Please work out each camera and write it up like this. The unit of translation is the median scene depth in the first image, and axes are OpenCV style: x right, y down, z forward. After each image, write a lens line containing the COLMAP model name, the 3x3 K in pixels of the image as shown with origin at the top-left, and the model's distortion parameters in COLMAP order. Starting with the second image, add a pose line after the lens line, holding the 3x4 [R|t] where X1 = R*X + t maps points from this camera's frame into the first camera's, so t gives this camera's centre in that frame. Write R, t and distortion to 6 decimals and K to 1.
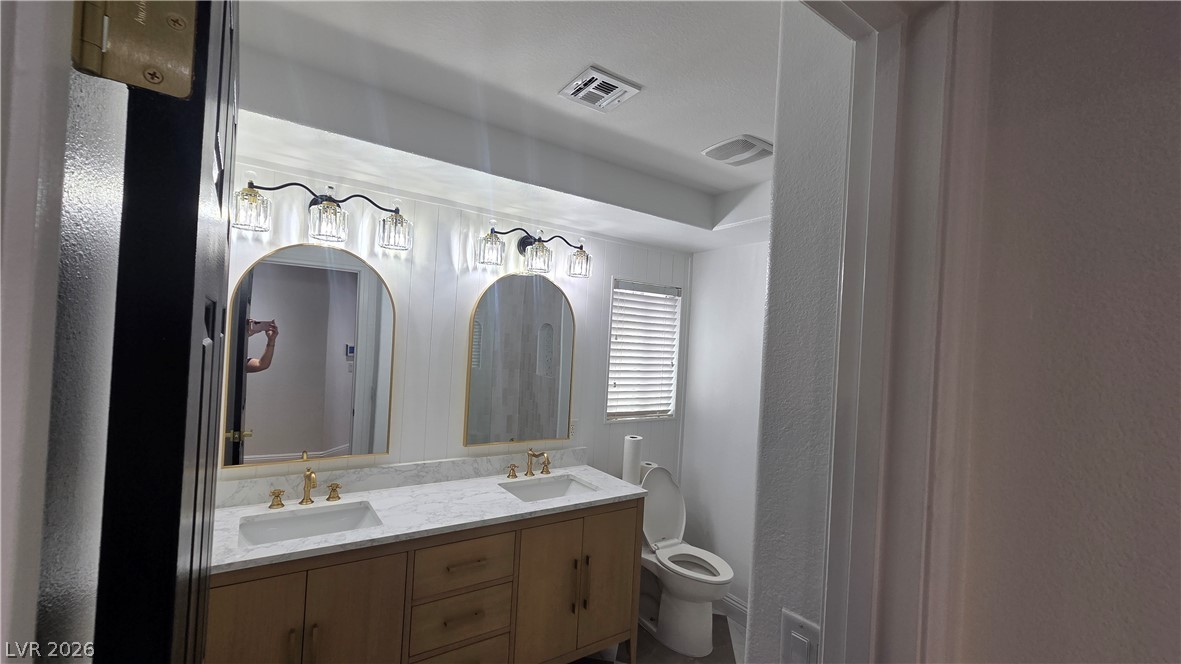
lens RADIAL K [[475.3, 0, 594.4], [0, 475.3, 340.1], [0, 0, 1]] dist [0.003045, -0.000308]
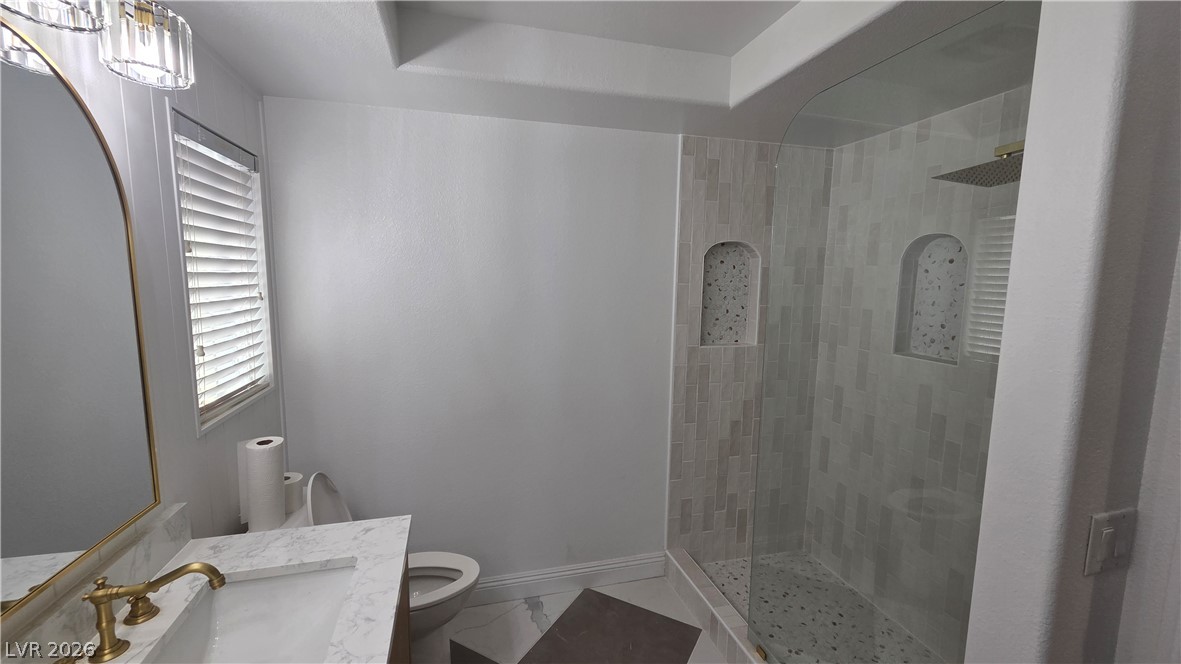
lens RADIAL K [[475.3, 0, 586.5], [0, 475.3, 334.5], [0, 0, 1]] dist [0.003045, -0.000308]
pose [[0.345716, -0.155334, 0.925393, -0.276911], [-0.001151, 0.986132, 0.165960, 0.002821], [-0.938339, -0.058440, 0.340743, 0.538233]]
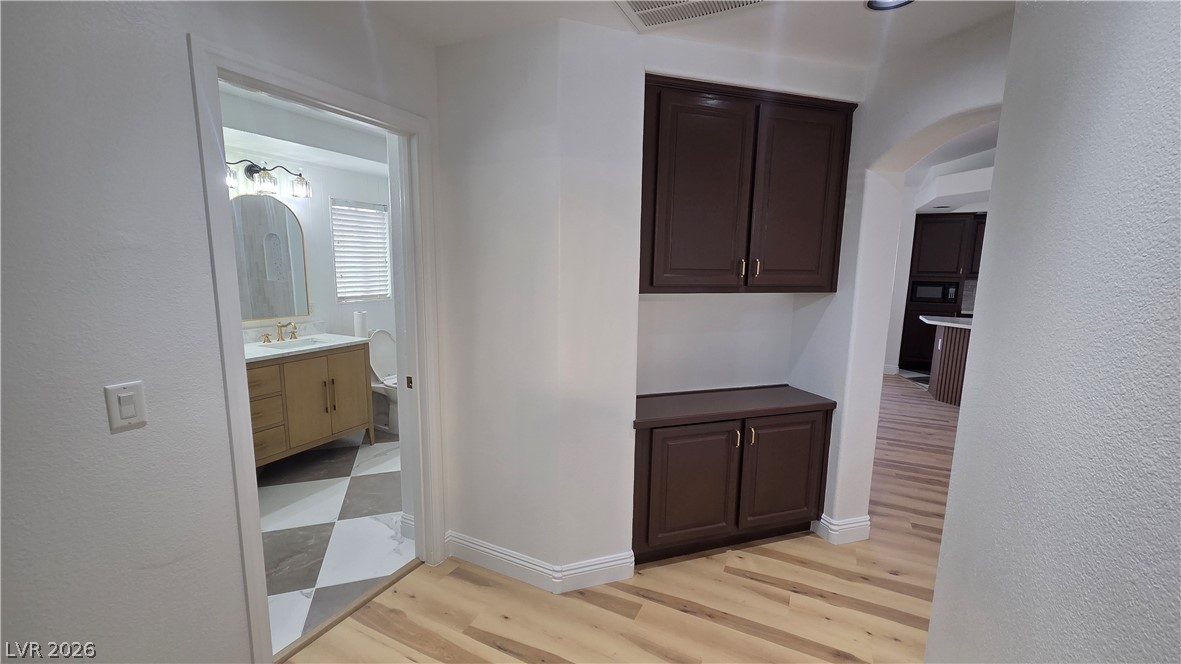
lens RADIAL K [[475.3, 0, 584.4], [0, 475.3, 340.3], [0, 0, 1]] dist [0.003045, -0.000308]
pose [[0.881710, -0.113120, 0.458029, 0.012128], [0.026721, 0.981245, 0.190903, 0.032649], [-0.471034, -0.156082, 0.868197, -0.647466]]
